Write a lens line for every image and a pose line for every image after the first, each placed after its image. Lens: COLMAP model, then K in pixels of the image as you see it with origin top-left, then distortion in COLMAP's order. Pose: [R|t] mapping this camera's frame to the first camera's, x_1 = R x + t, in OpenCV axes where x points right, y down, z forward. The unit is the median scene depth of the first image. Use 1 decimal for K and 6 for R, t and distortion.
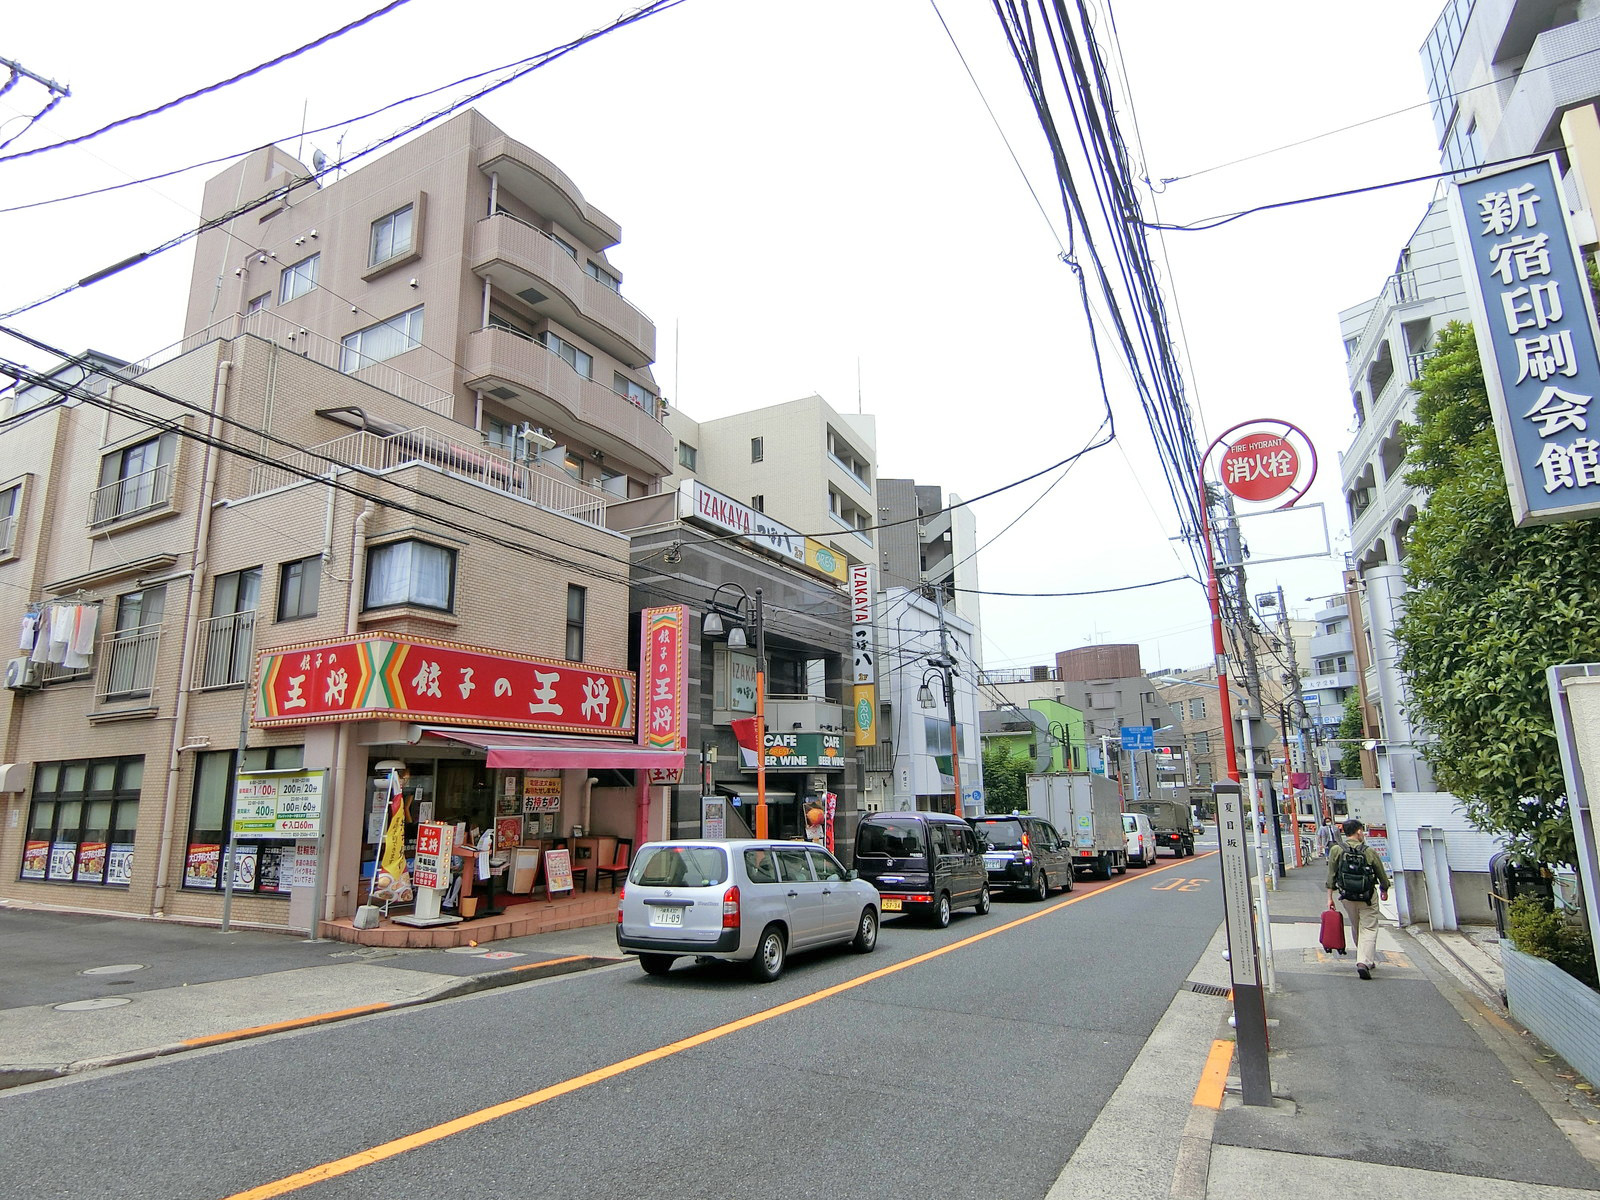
lens RADIAL K [[889.1, 0, 797.2], [0, 889.1, 605.5], [0, 0, 1]] dist [-0.031625, -0.000978]
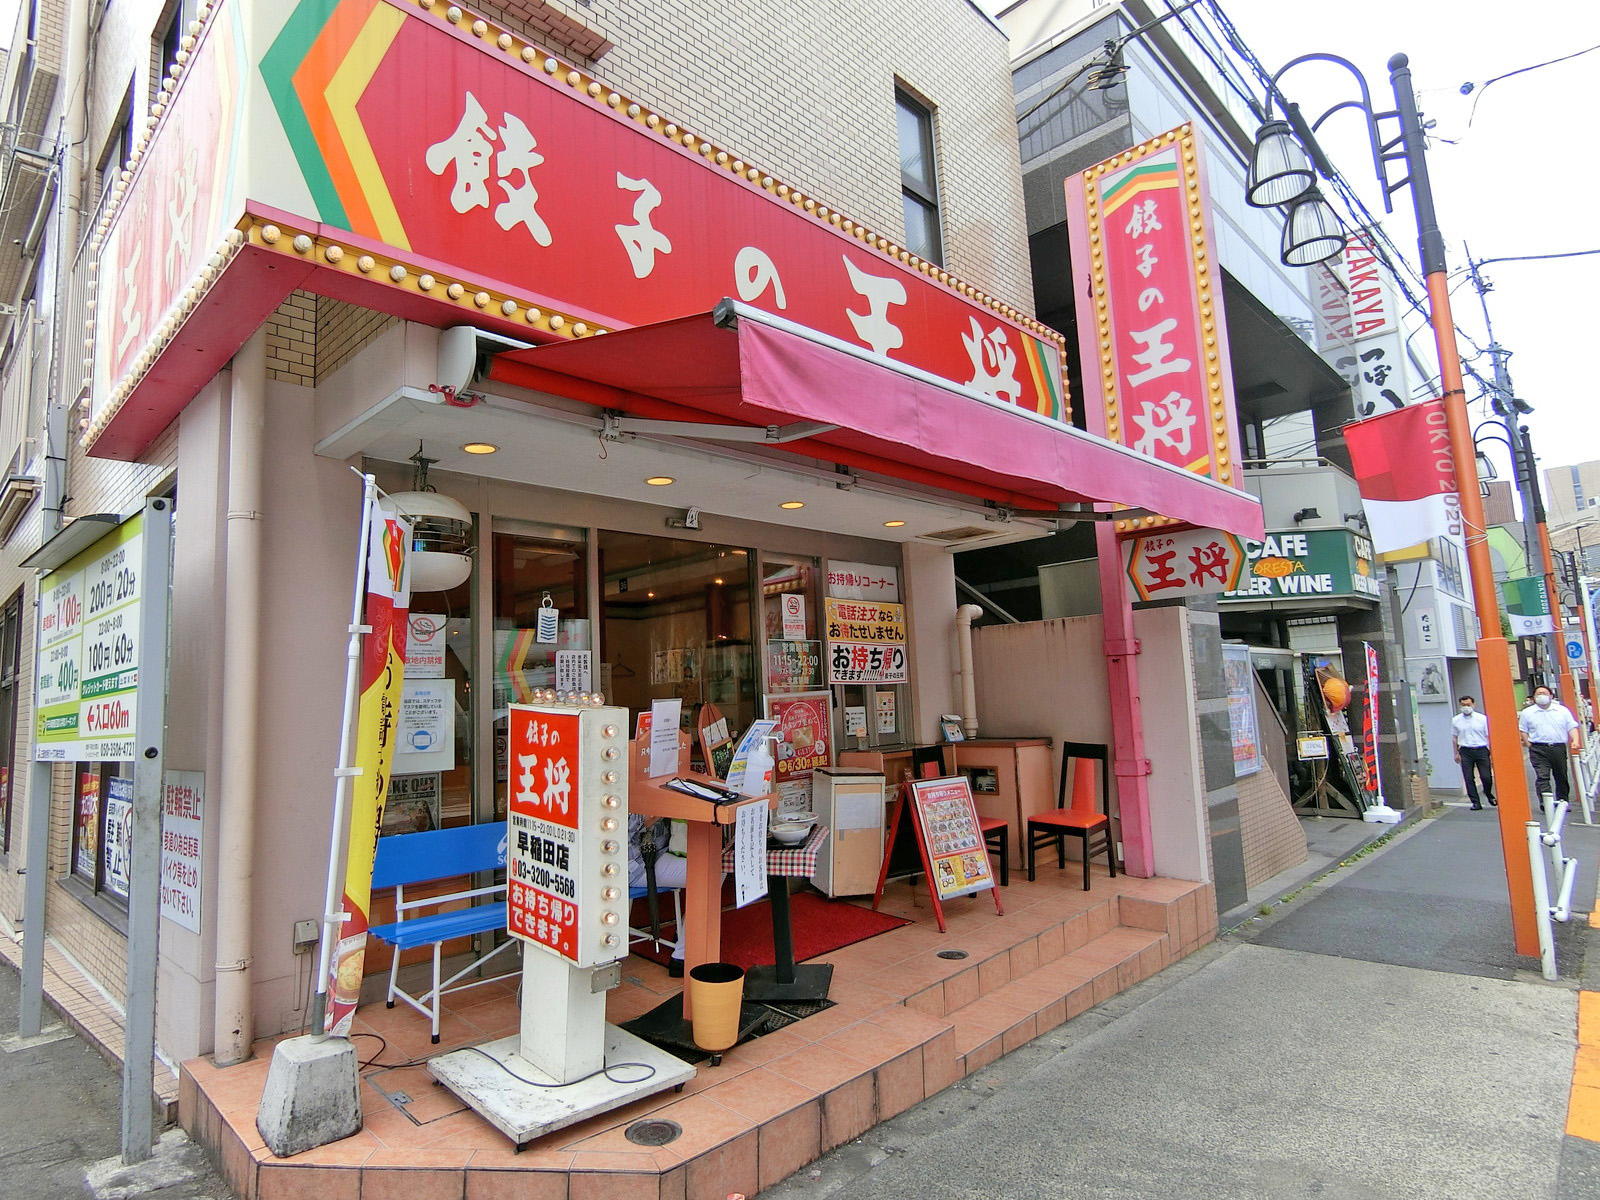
lens RADIAL K [[889.1, 0, 791.7], [0, 889.1, 597.7], [0, 0, 1]] dist [-0.031625, -0.000978]
pose [[0.966364, -0.063360, -0.249250, -0.235710], [0.086024, 0.992987, 0.081100, 0.170018], [0.242363, -0.099814, 0.965037, 0.648984]]
